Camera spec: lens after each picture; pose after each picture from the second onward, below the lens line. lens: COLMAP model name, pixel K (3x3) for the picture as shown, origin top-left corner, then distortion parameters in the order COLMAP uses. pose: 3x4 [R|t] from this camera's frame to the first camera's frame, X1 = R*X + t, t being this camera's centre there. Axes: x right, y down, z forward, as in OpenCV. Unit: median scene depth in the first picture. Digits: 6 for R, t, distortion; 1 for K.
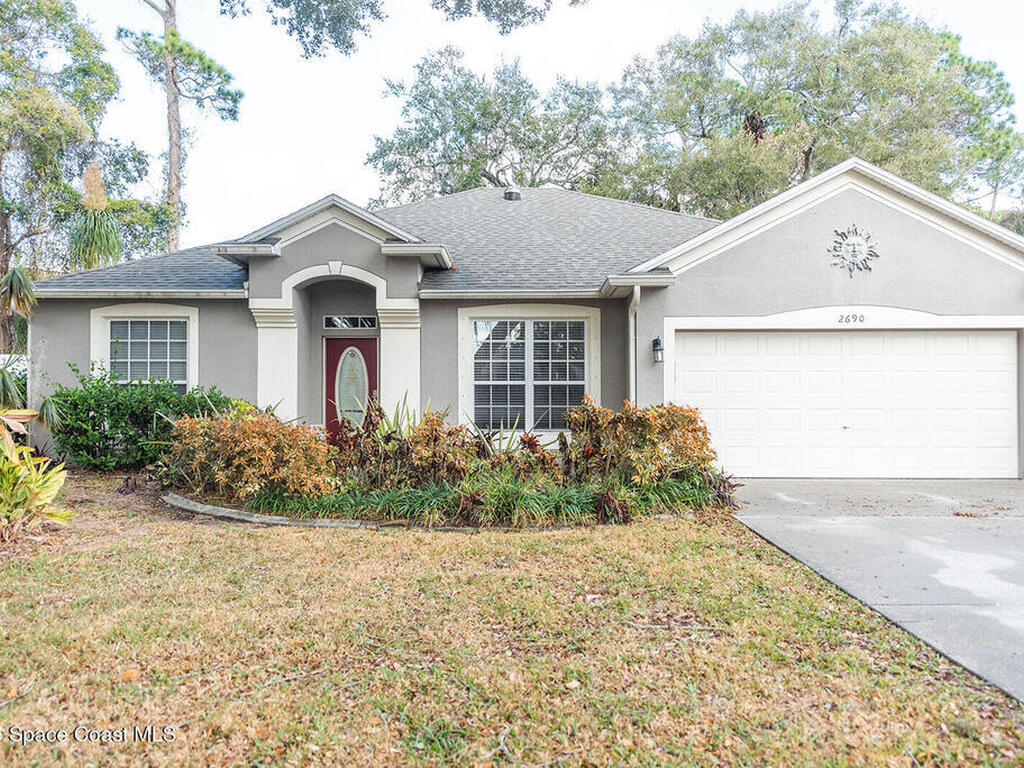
lens RADIAL K [[737.2, 0, 514.1], [0, 737.2, 381.1], [0, 0, 1]] dist [0.025238, -0.013875]
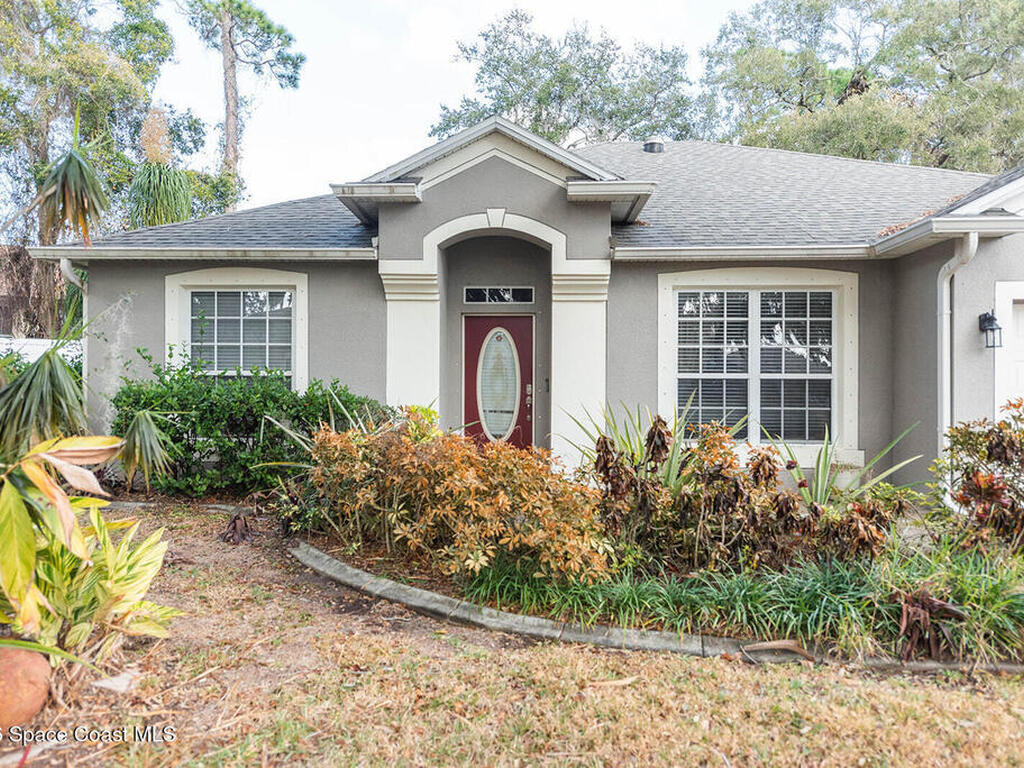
lens RADIAL K [[684.2, 0, 504.0], [0, 684.2, 382.1], [0, 0, 1]] dist [0.024161, -0.017423]
pose [[0.999763, 0.004402, -0.021344, -0.215255], [-0.004012, 0.999825, 0.018286, -0.003278], [0.021420, -0.018196, 0.999605, 0.314207]]
